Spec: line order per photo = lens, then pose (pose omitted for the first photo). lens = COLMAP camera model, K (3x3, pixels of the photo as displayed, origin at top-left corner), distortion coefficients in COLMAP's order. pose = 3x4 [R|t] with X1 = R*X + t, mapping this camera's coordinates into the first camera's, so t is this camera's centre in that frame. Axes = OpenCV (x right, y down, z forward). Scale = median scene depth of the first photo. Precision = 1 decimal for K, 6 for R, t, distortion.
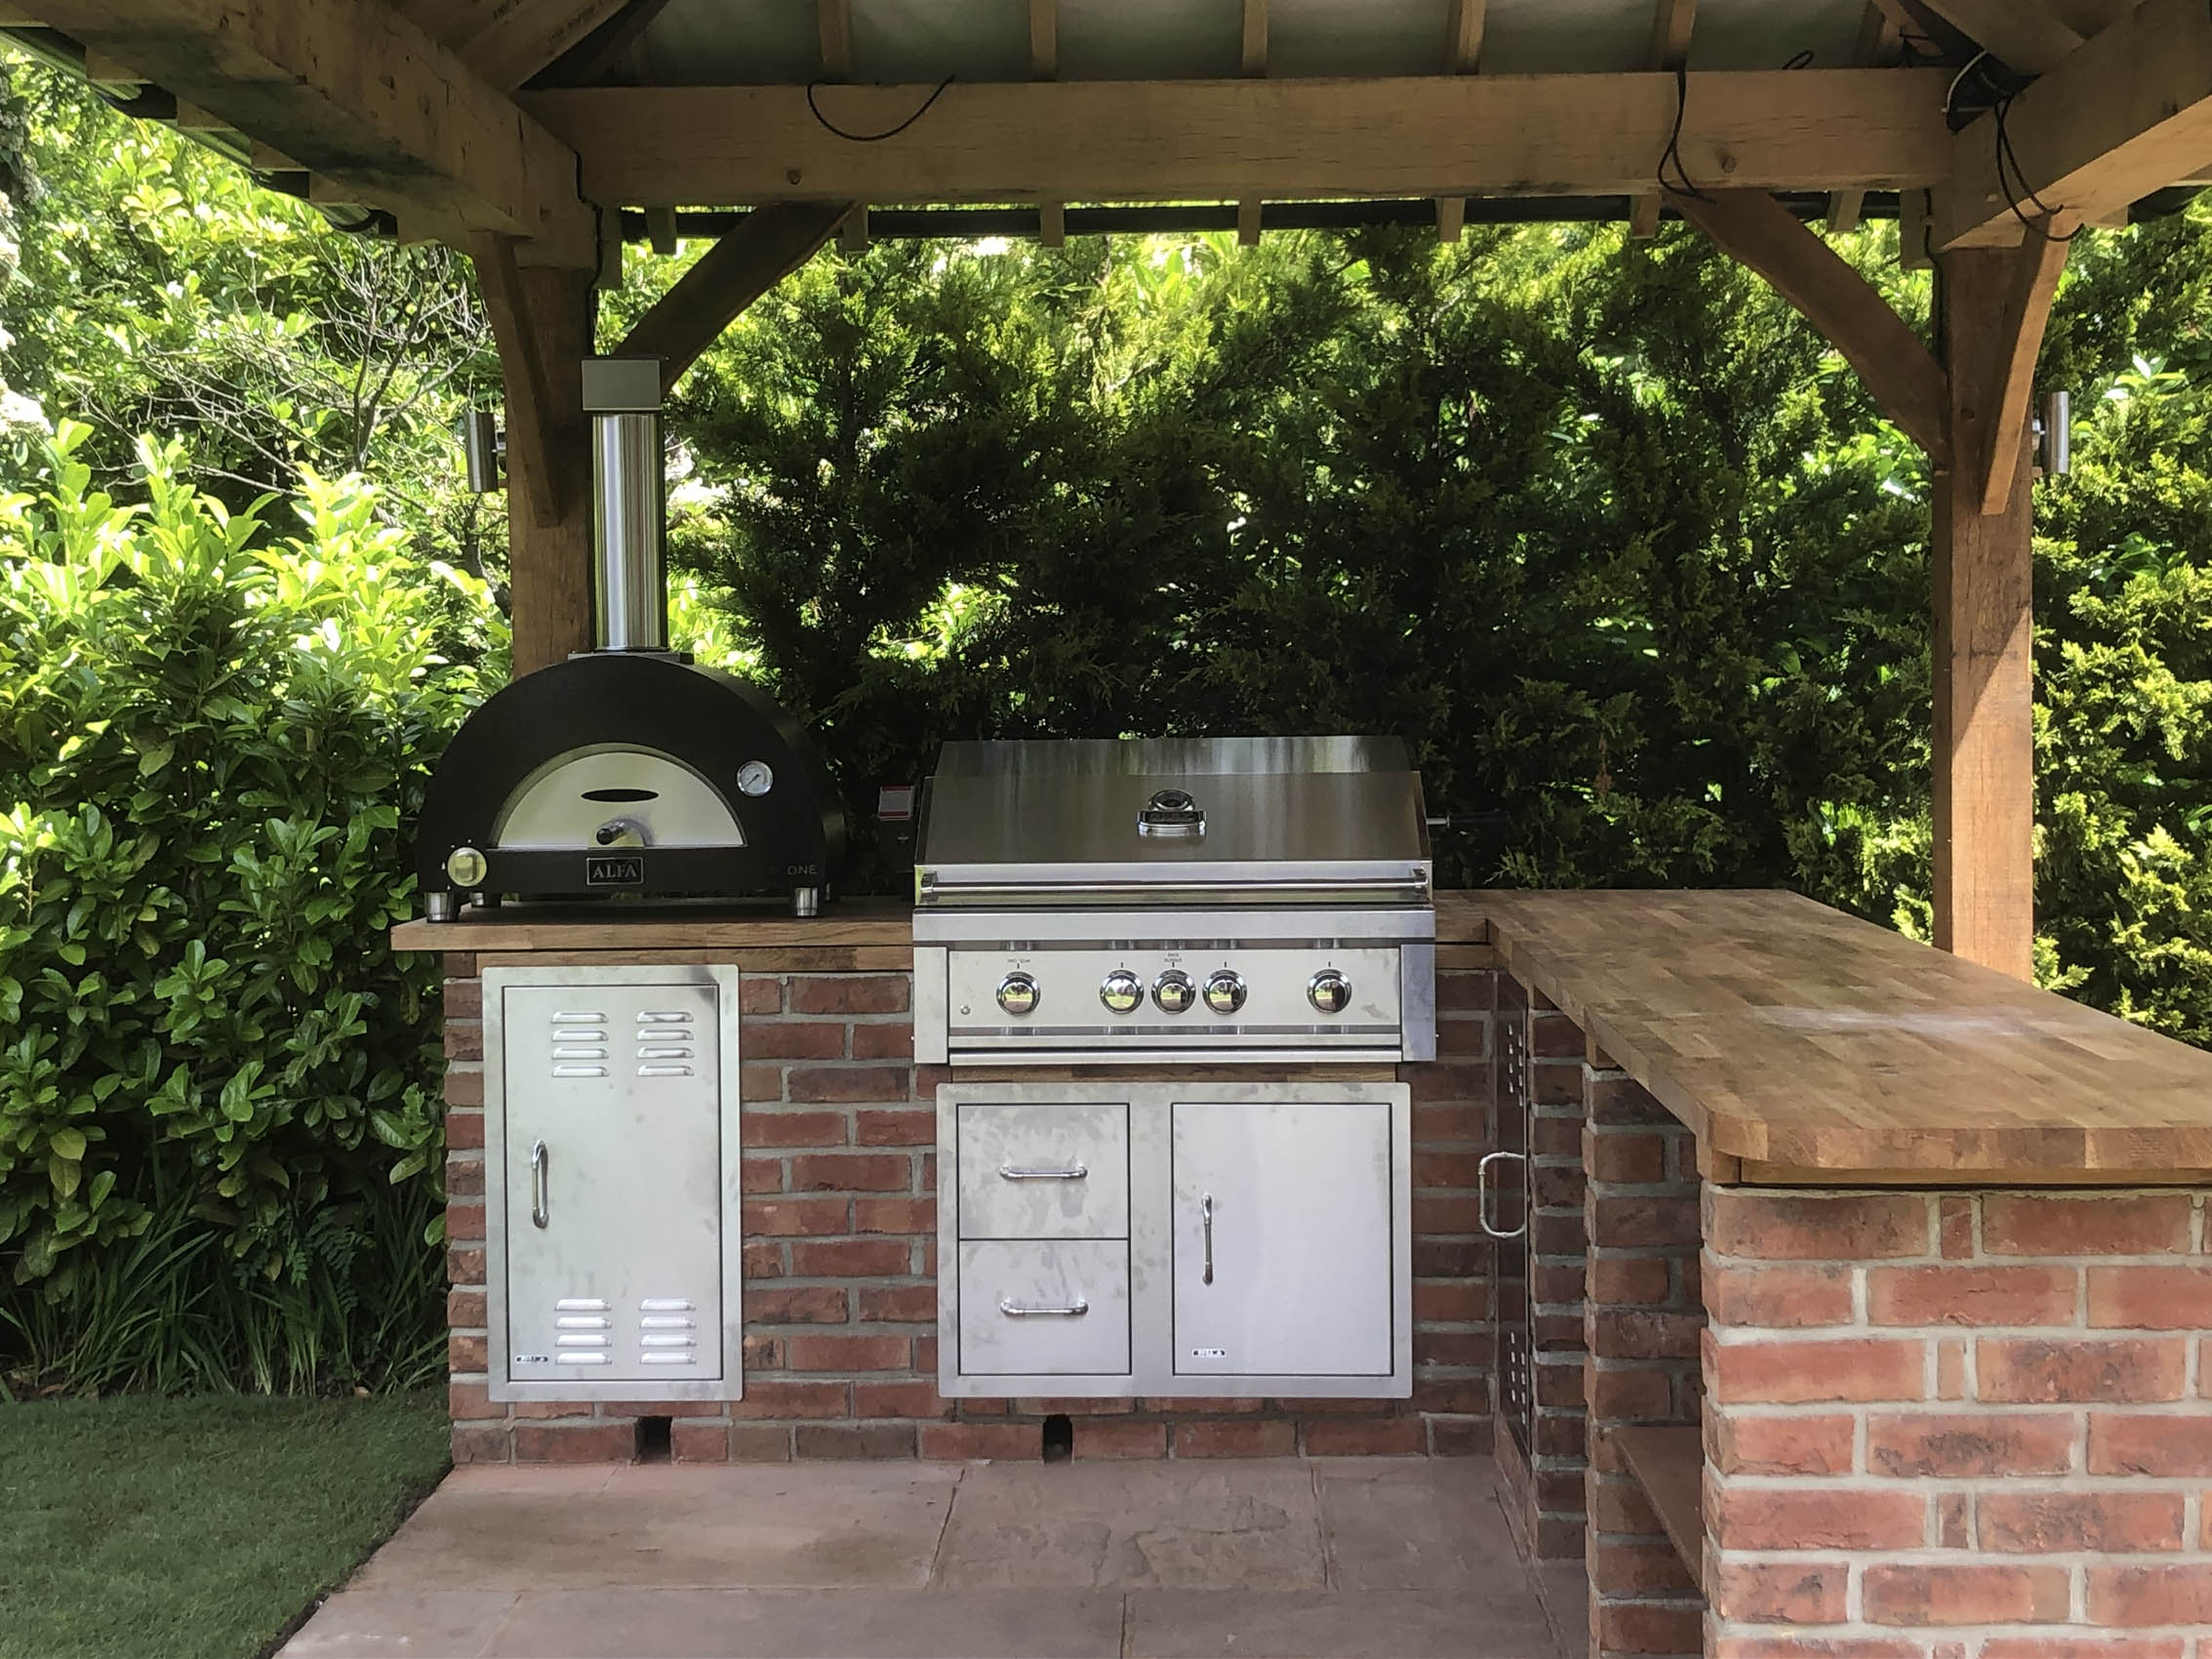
lens RADIAL K [[3119.4, 0, 1073.8], [0, 3119.4, 797.6], [0, 0, 1]] dist [0.228617, -1.169115]
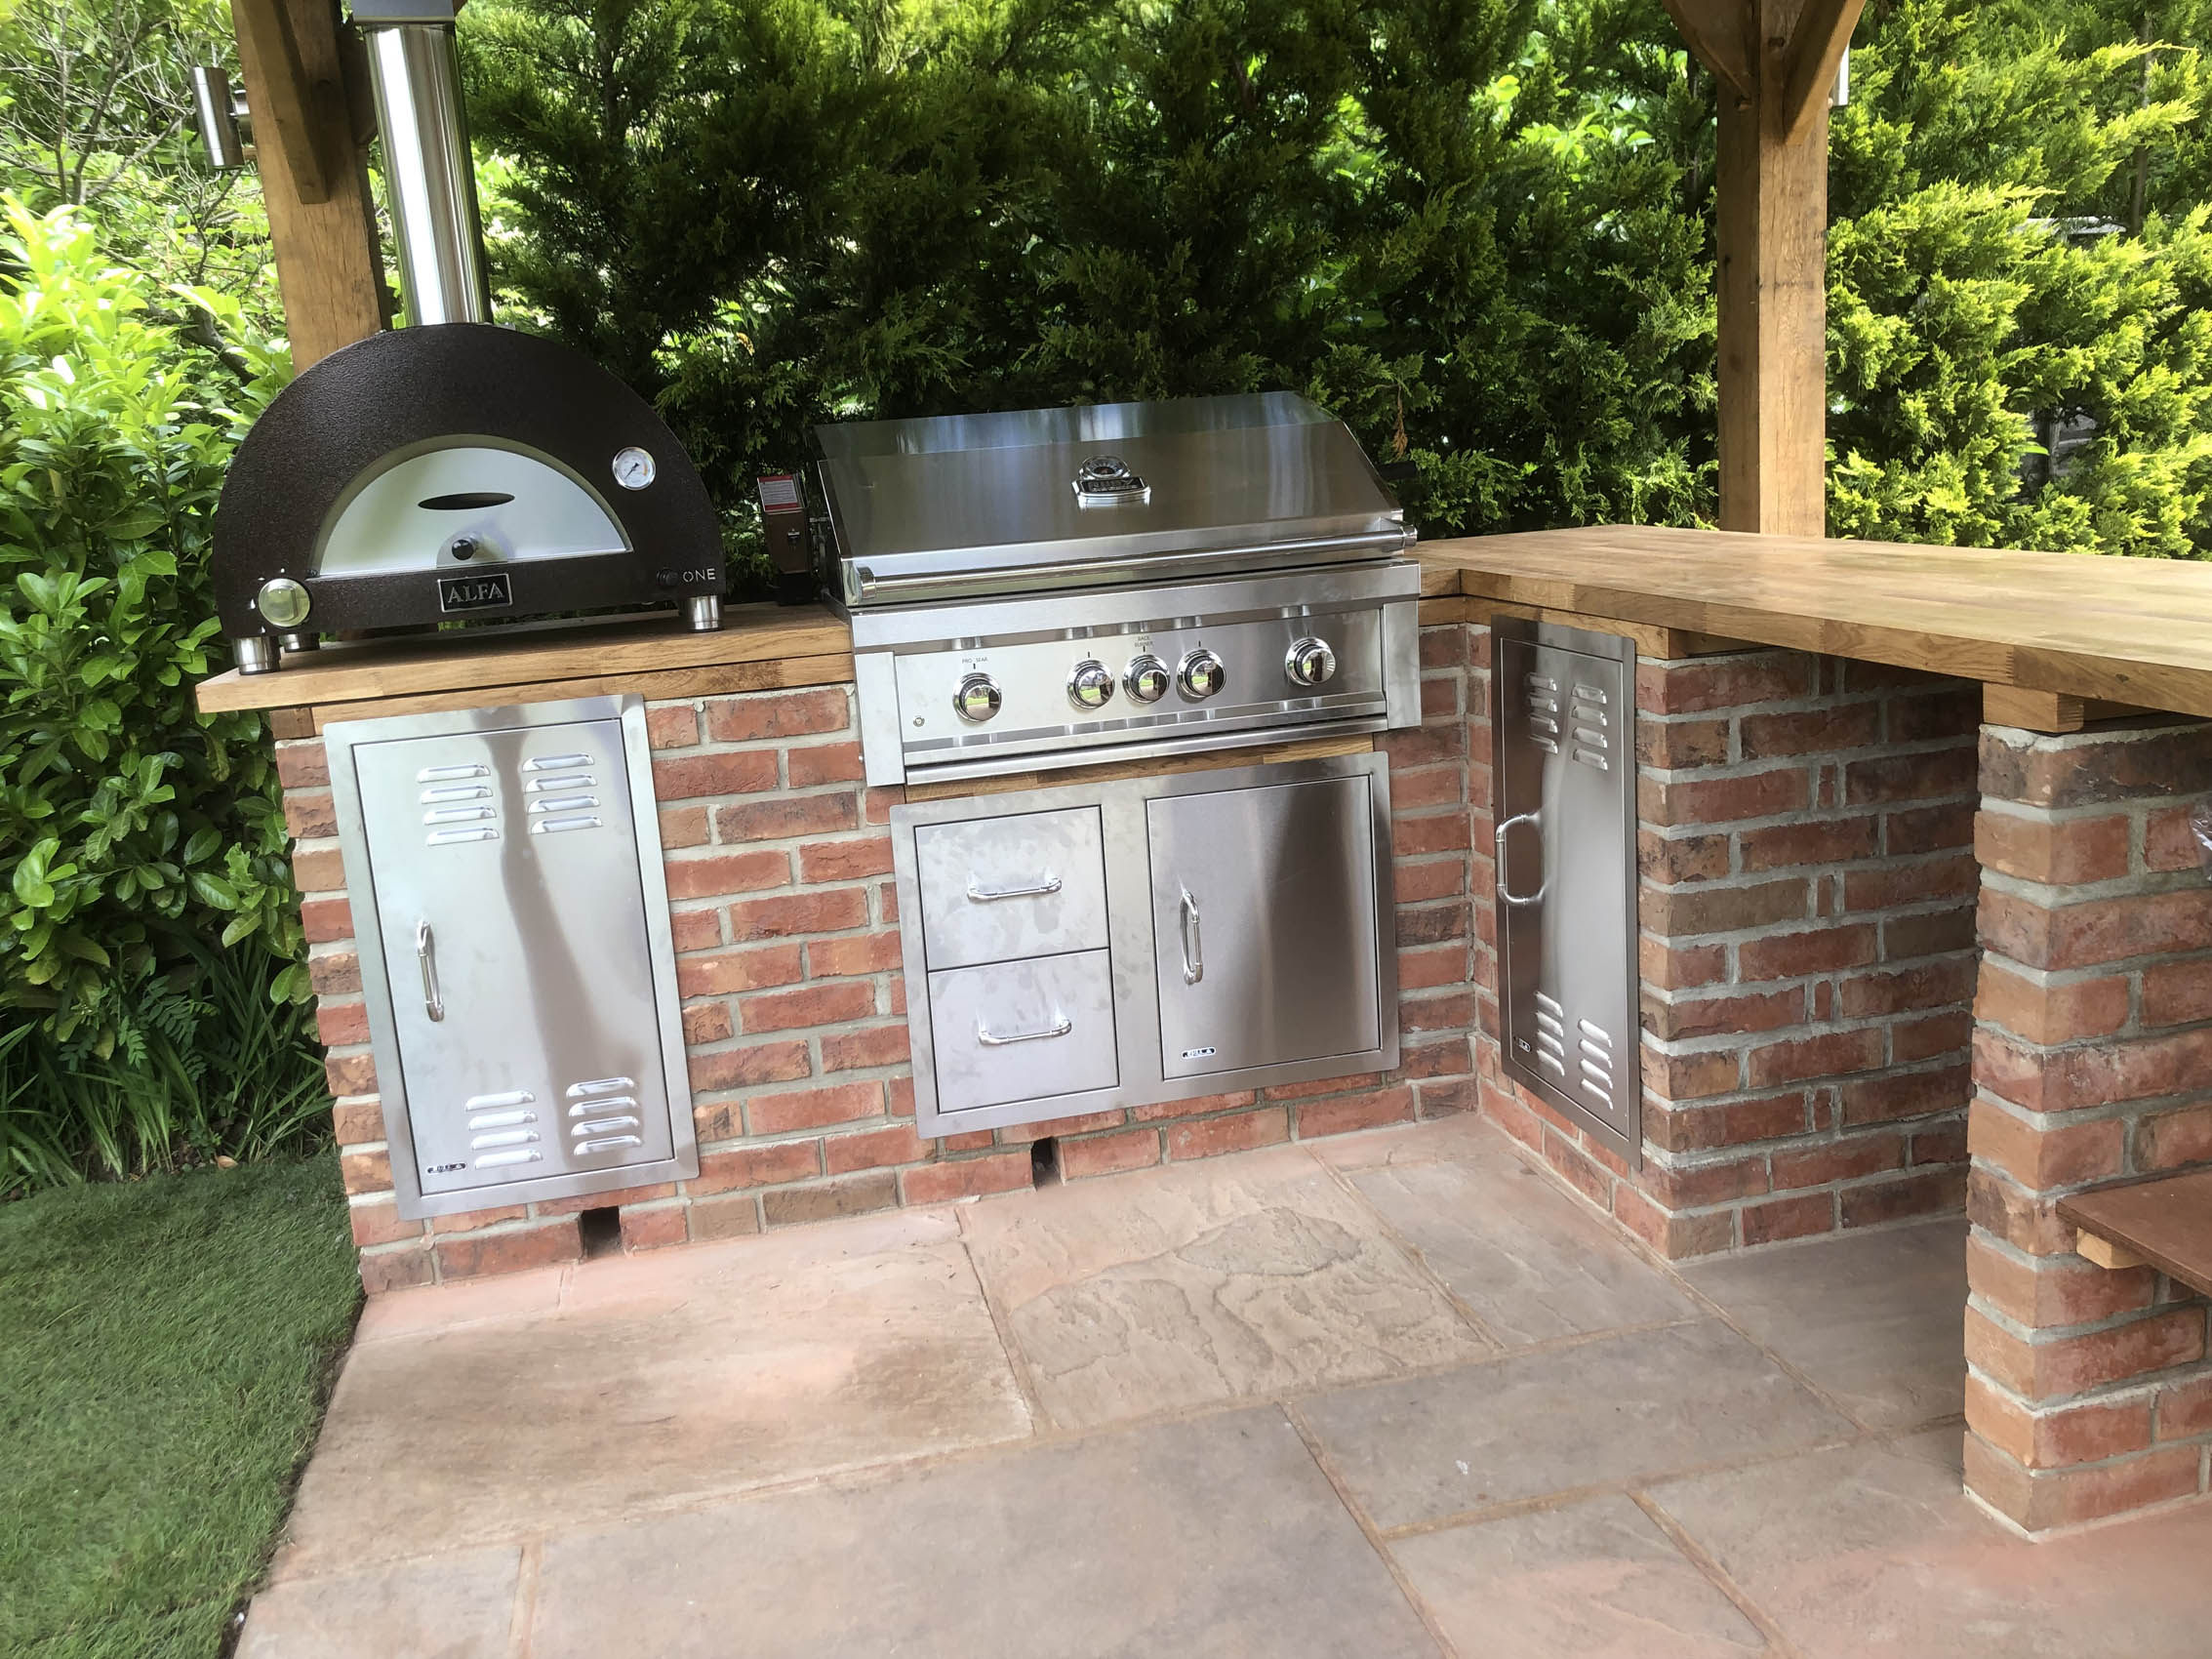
lens RADIAL K [[1824.0, 0, 1083.4], [0, 1824.0, 809.6], [0, 0, 1]] dist [0.043435, -0.058006]
pose [[0.964822, -0.109097, 0.239200, -0.111684], [0.073071, 0.985266, 0.154634, 0.016393], [-0.252546, -0.131716, 0.958578, 0.480332]]
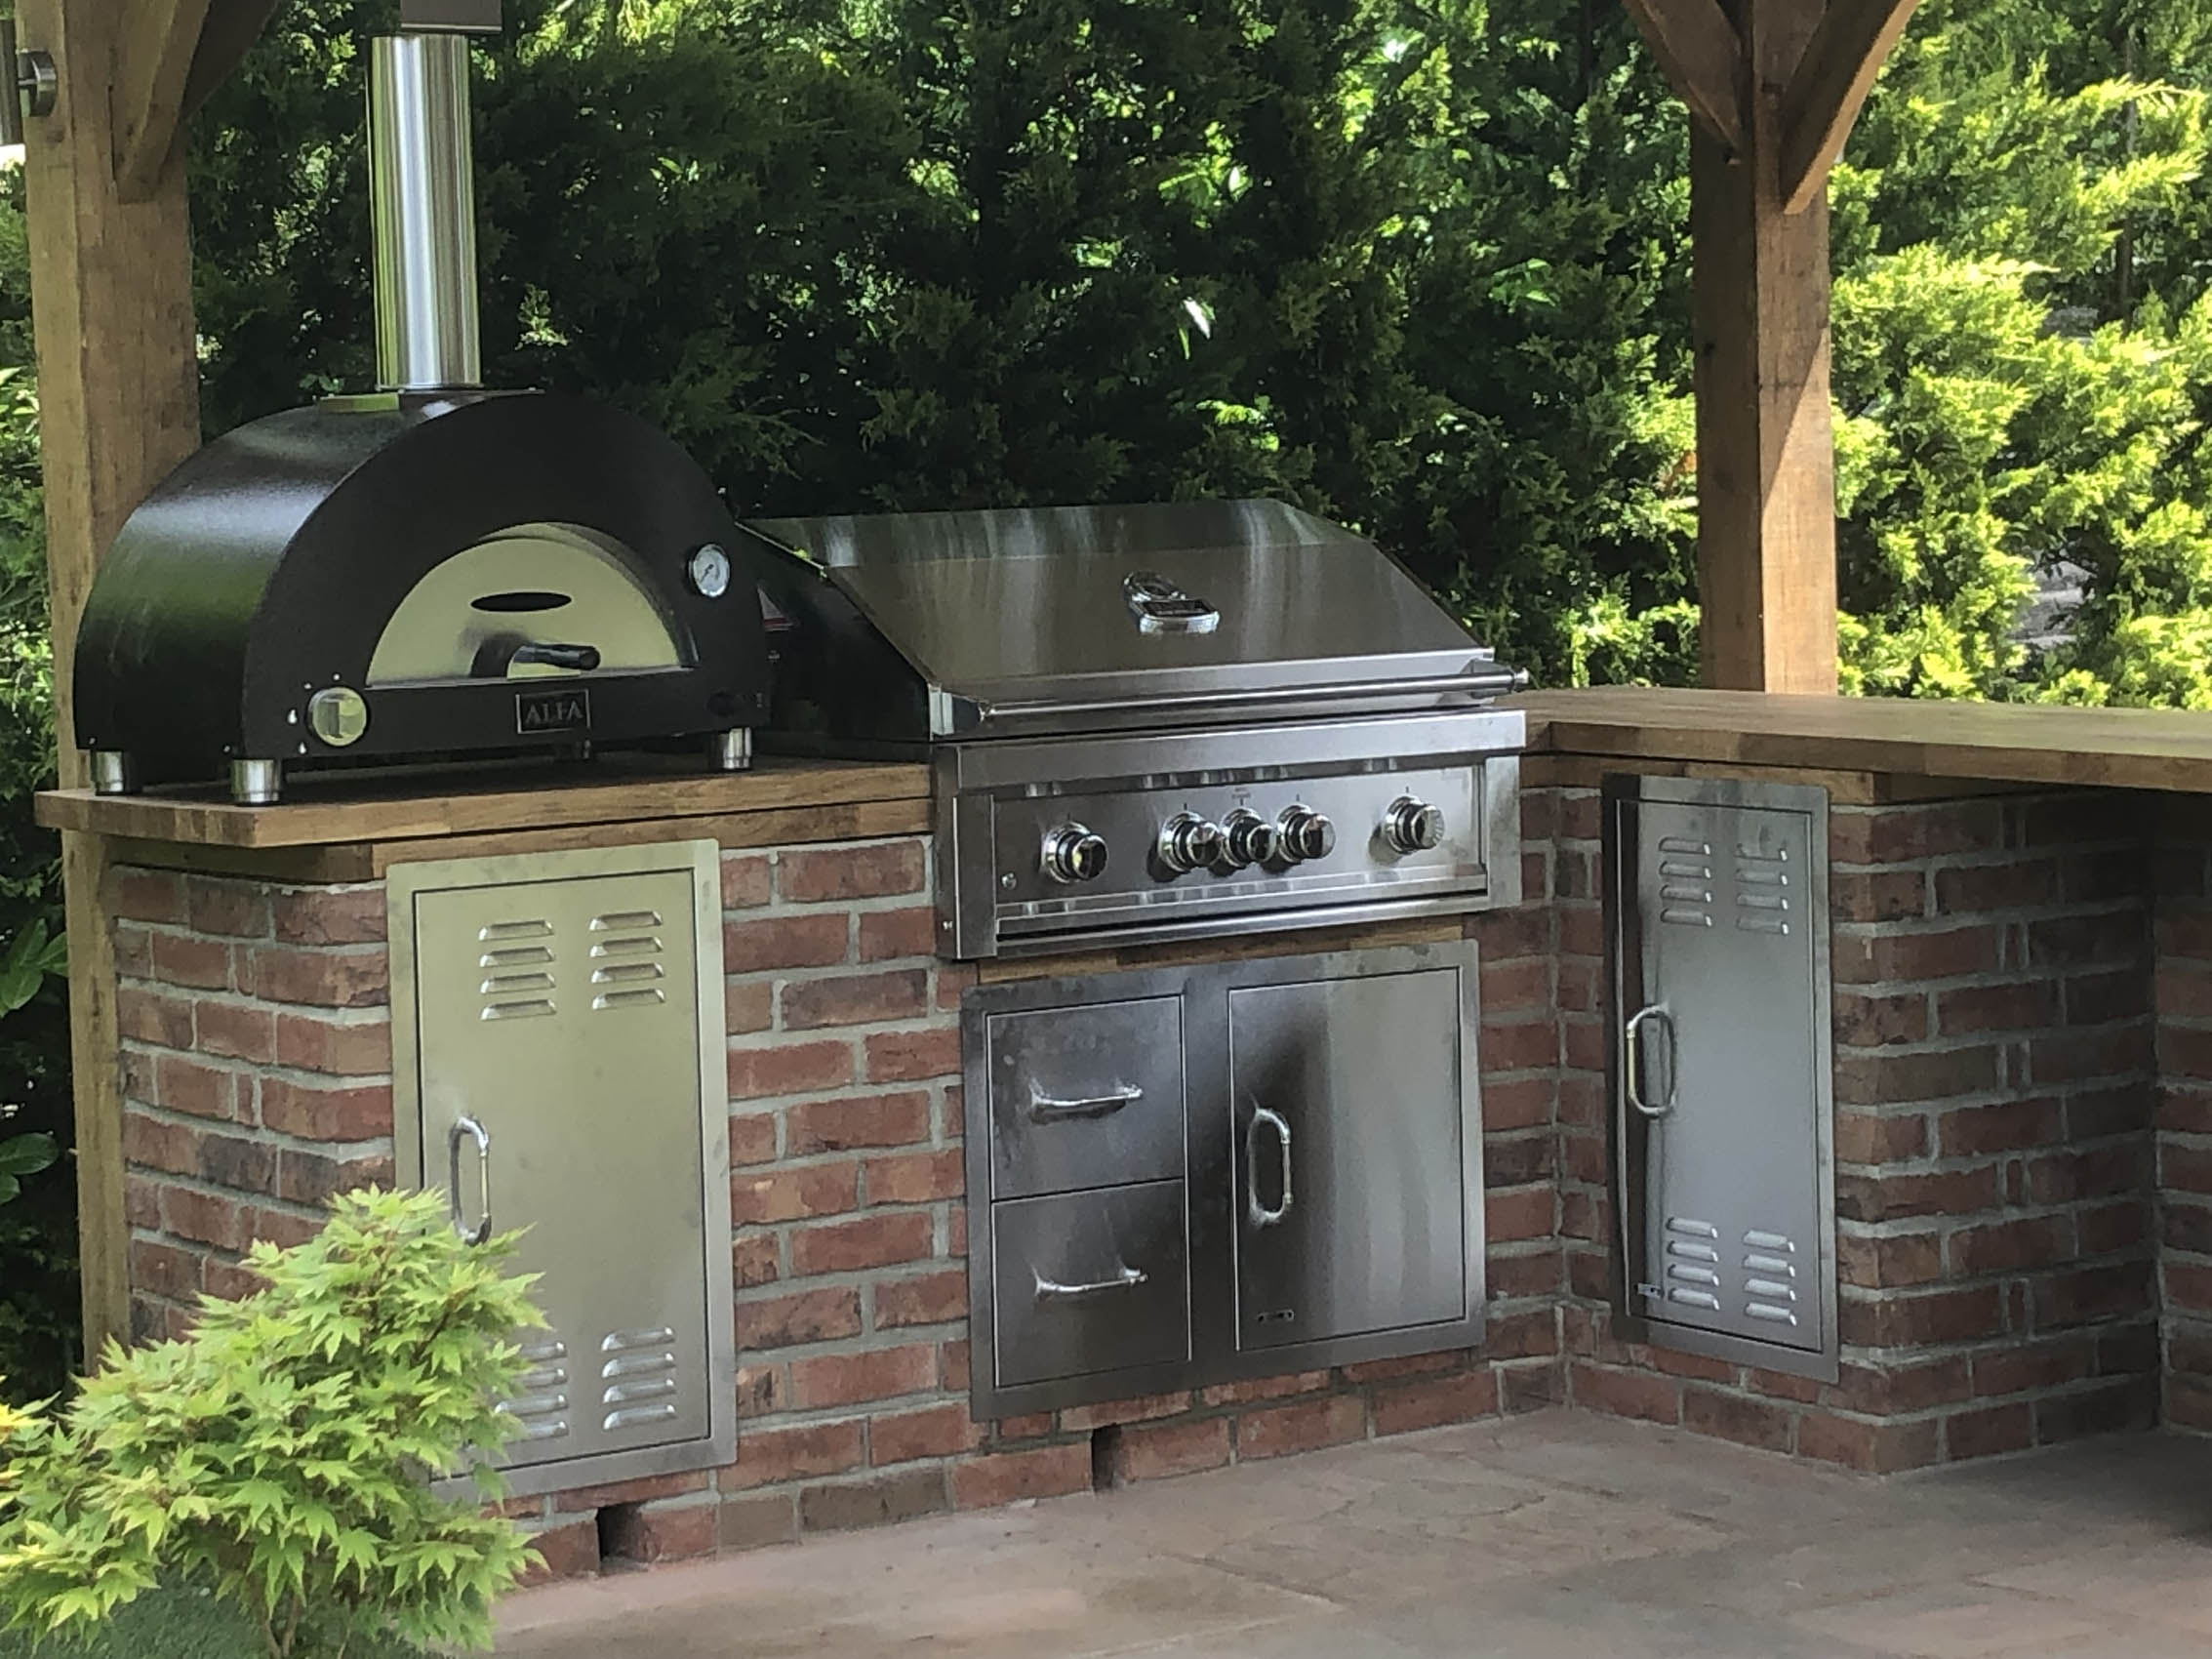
lens RADIAL K [[5183.9, 0, 1094.4], [0, 5183.9, 783.2], [0, 0, 1]] dist [0.193921, -0.668225]
pose [[0.805044, -0.052339, 0.590901, -0.703707], [0.045254, 0.998616, 0.026799, 0.013876], [-0.591486, 0.005166, 0.806299, 0.022994]]
